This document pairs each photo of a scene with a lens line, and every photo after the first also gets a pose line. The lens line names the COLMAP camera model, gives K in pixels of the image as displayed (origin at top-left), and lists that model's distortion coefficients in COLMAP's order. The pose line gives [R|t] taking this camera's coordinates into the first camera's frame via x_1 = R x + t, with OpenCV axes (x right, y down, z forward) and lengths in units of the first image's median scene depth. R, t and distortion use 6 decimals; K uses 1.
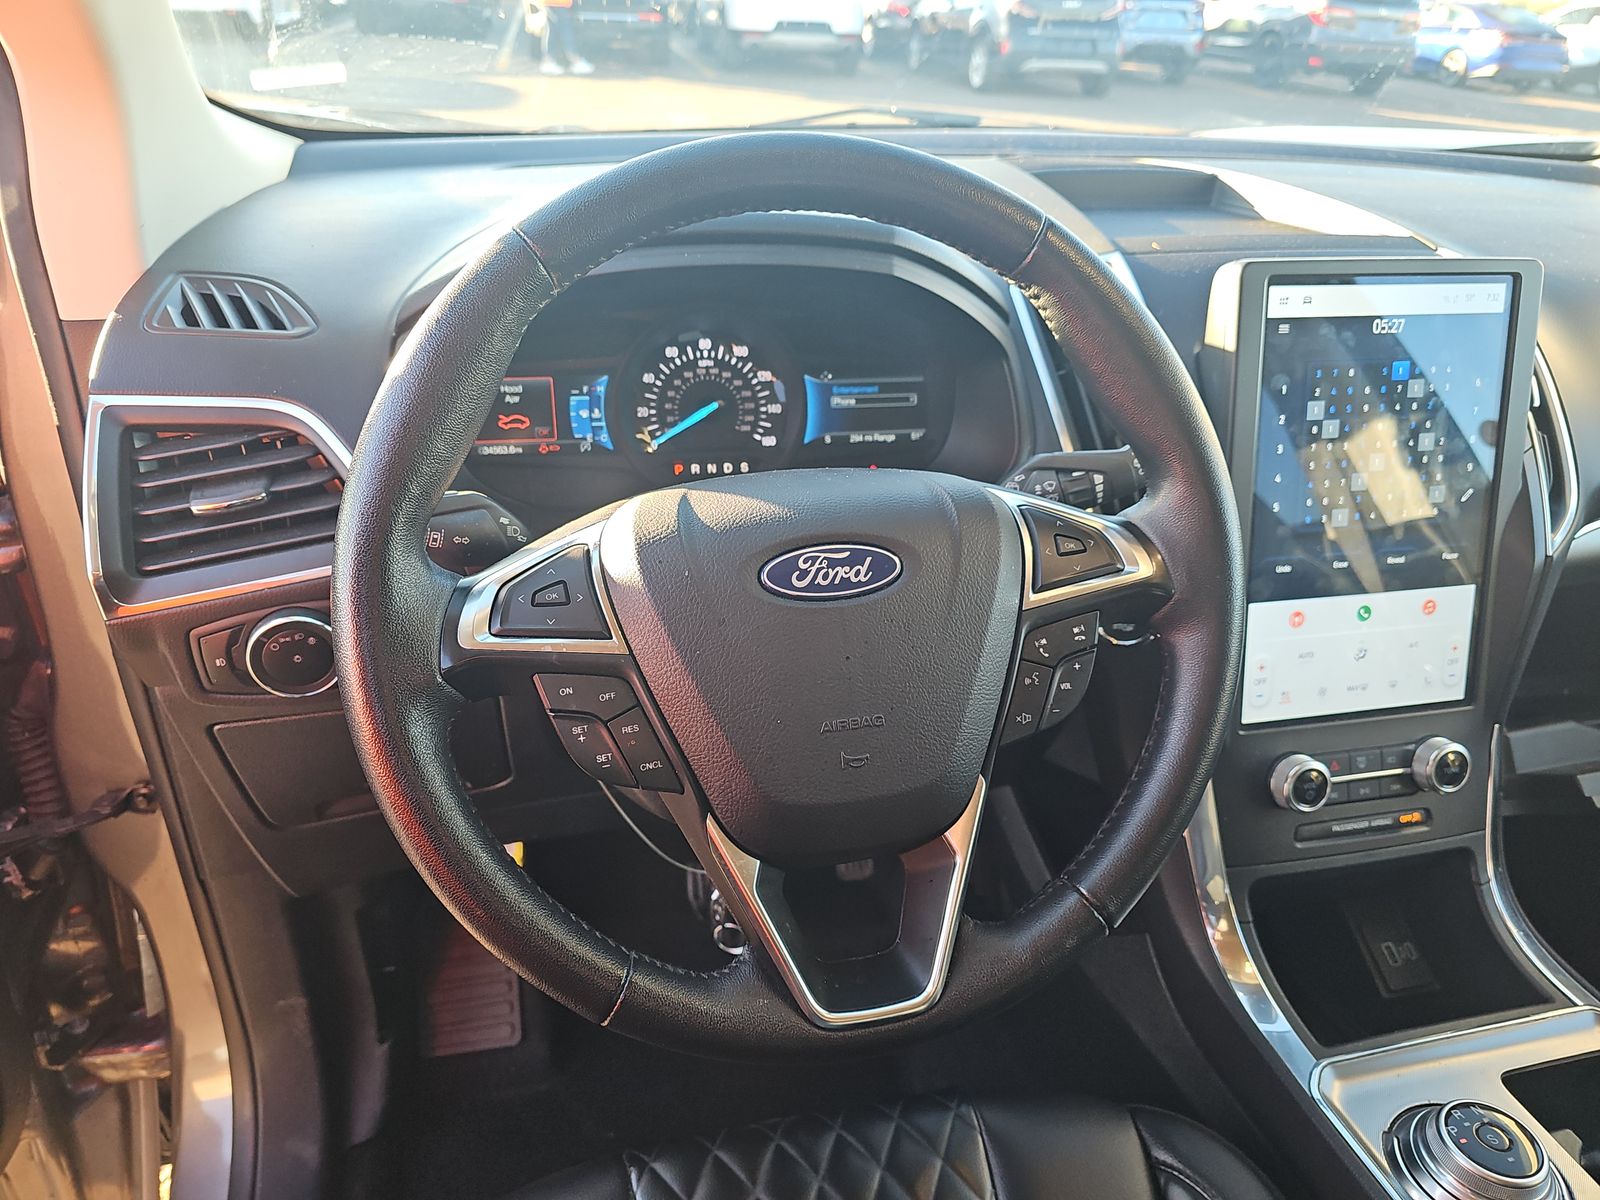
lens RADIAL K [[1106.5, 0, 804.5], [0, 1106.5, 586.7], [0, 0, 1]] dist [0.104534, -0.156354]
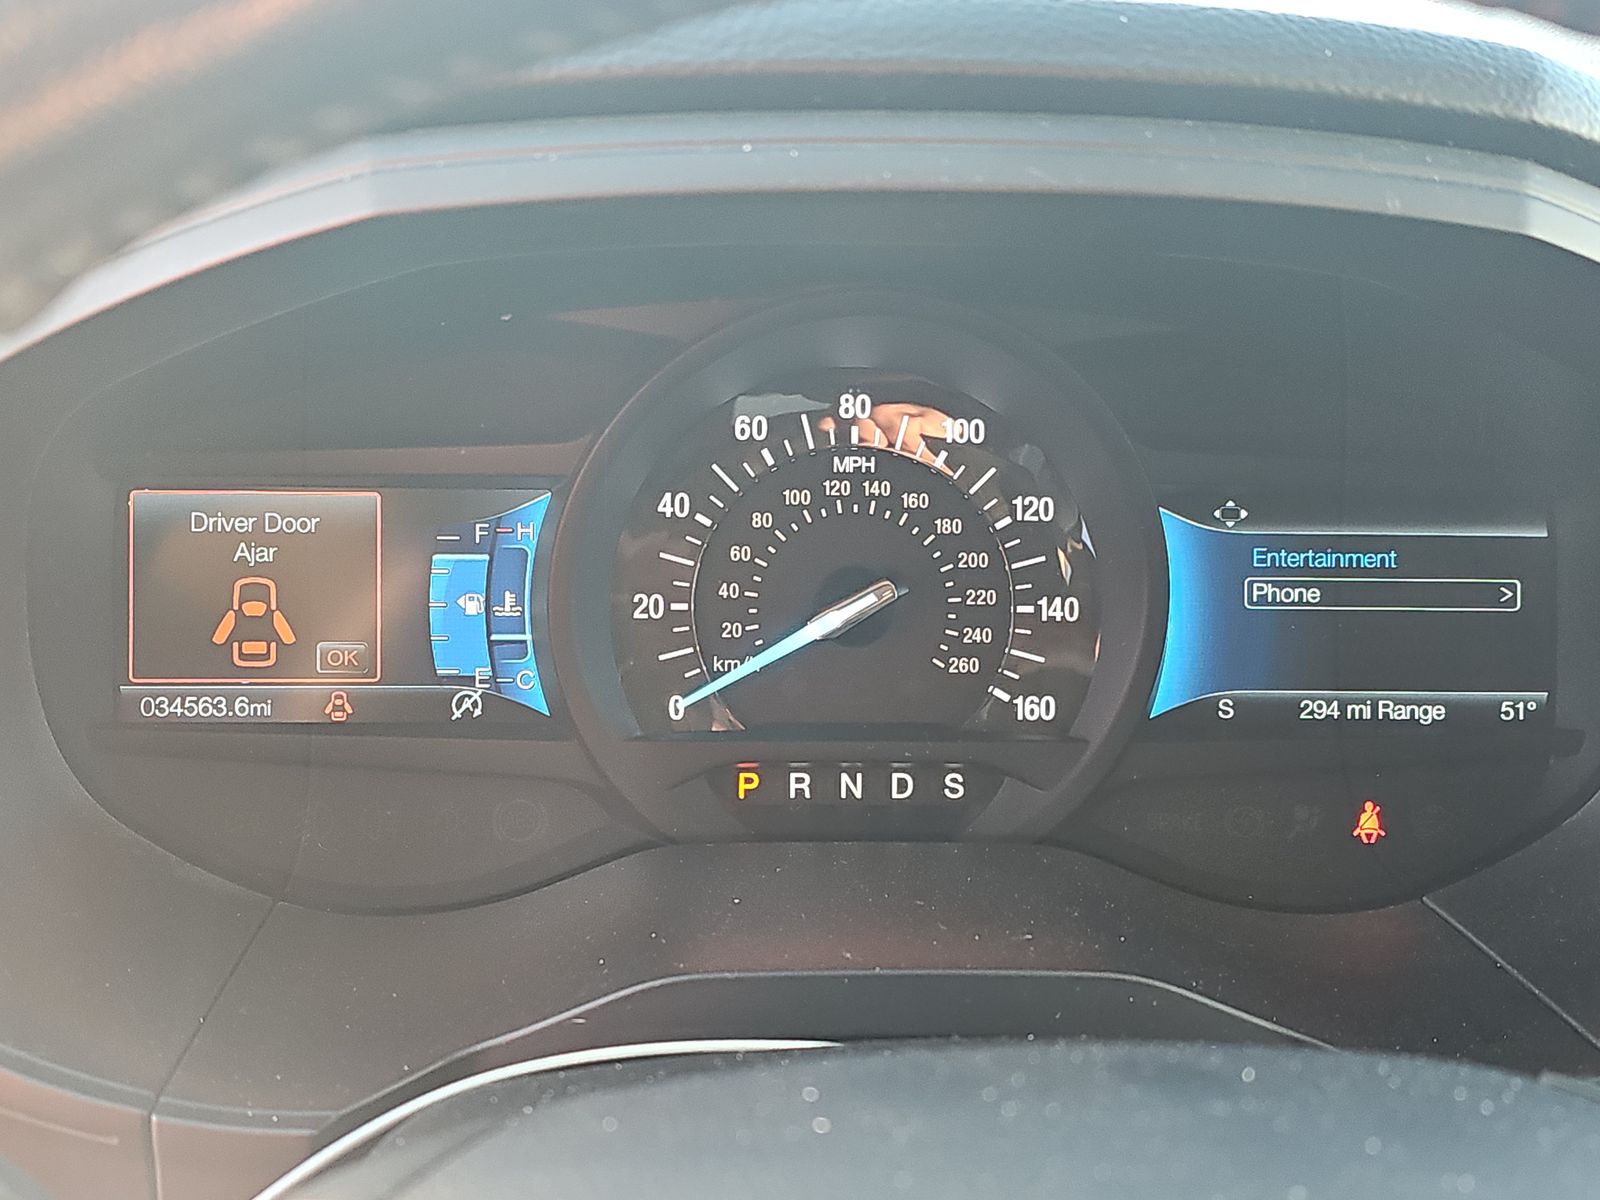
lens RADIAL K [[1106.5, 0, 804.5], [0, 1106.5, 586.7], [0, 0, 1]] dist [0.104534, -0.156354]
pose [[0.978790, 0.057569, -0.196613, -0.037517], [-0.070848, 0.995609, -0.061180, -0.145990], [0.192227, 0.073812, 0.978571, 0.690110]]
